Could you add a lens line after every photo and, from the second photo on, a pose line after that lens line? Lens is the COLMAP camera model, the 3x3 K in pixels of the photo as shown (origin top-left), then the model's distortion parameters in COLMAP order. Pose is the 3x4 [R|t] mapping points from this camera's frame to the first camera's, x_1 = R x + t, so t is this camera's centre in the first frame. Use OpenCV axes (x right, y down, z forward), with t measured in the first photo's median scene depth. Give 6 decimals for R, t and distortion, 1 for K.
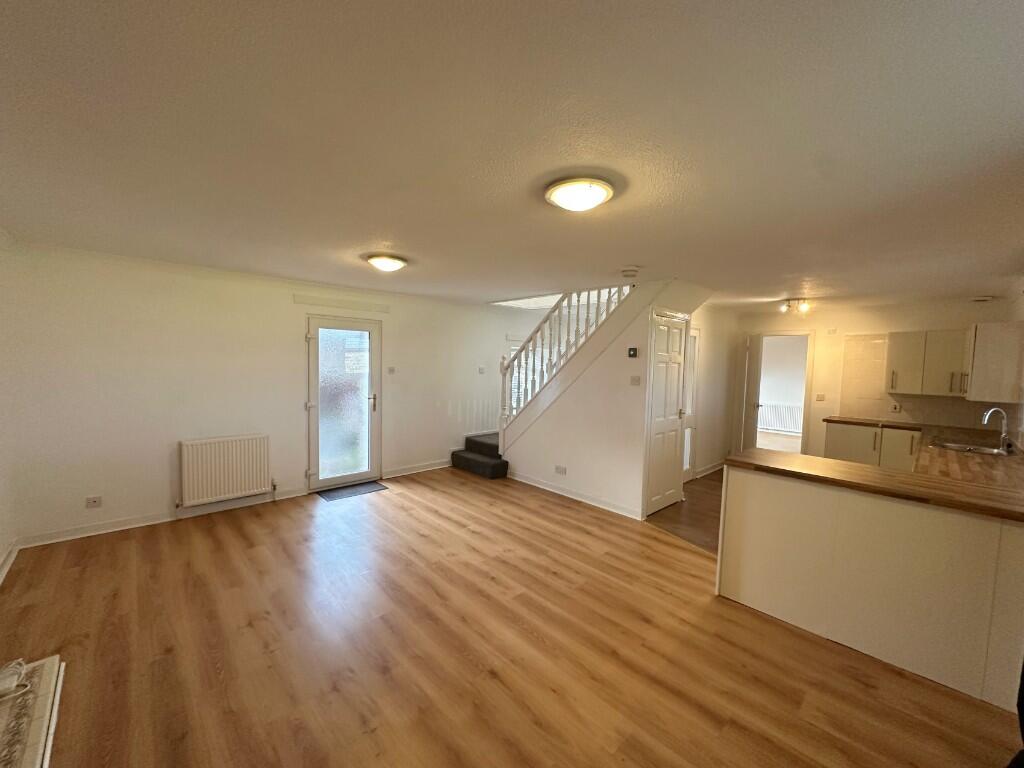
lens RADIAL K [[408.1, 0, 512.0], [0, 408.1, 384.0], [0, 0, 1]] dist [-0.005322, -0.000033]
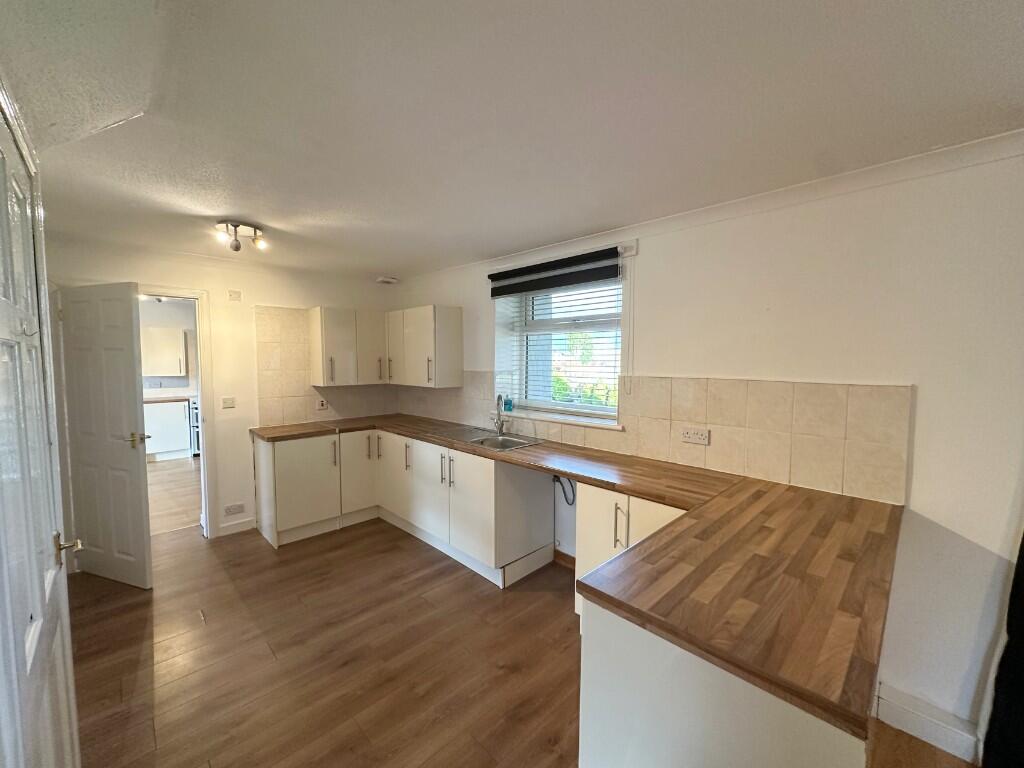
lens RADIAL K [[408.1, 0, 512.0], [0, 408.1, 384.0], [0, 0, 1]] dist [-0.005322, -0.000033]
pose [[-0.015748, -0.089105, 0.995898, 0.236714], [0.050868, 0.994660, 0.089799, -0.052634], [-0.998581, 0.052074, -0.011132, 1.016233]]
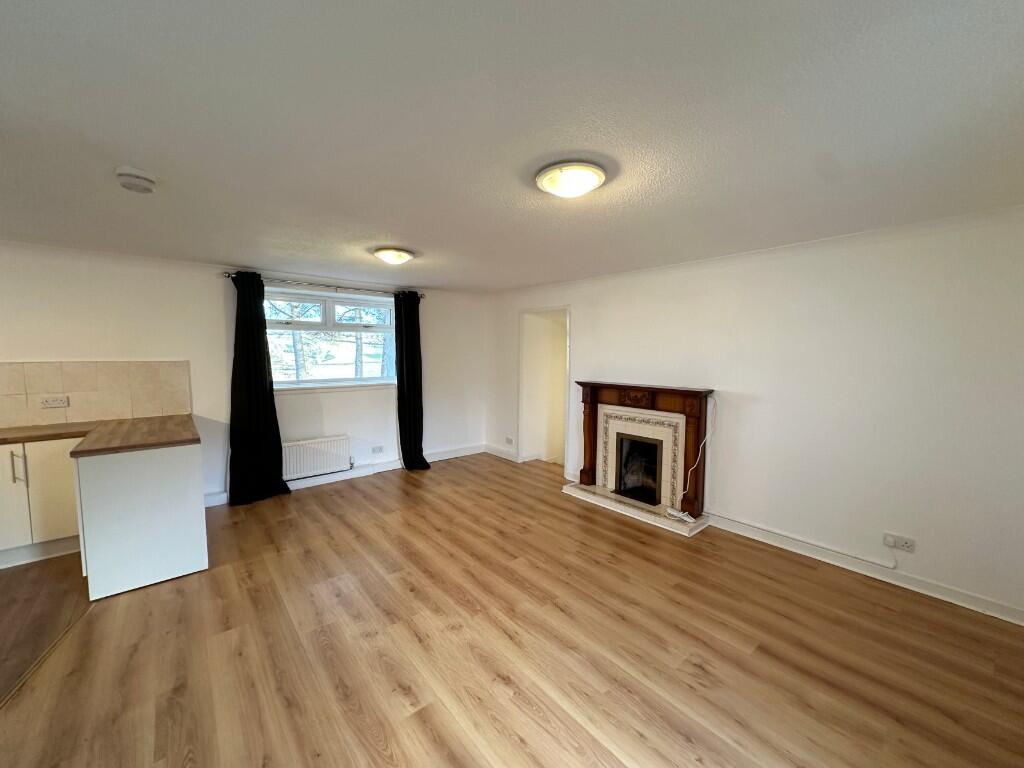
lens RADIAL K [[408.1, 0, 512.0], [0, 408.1, 384.0], [0, 0, 1]] dist [-0.005322, -0.000033]
pose [[-0.997915, -0.032734, 0.055622, -0.270798], [-0.024933, 0.990454, 0.135567, -0.093956], [-0.059528, 0.133898, -0.989206, 1.631078]]
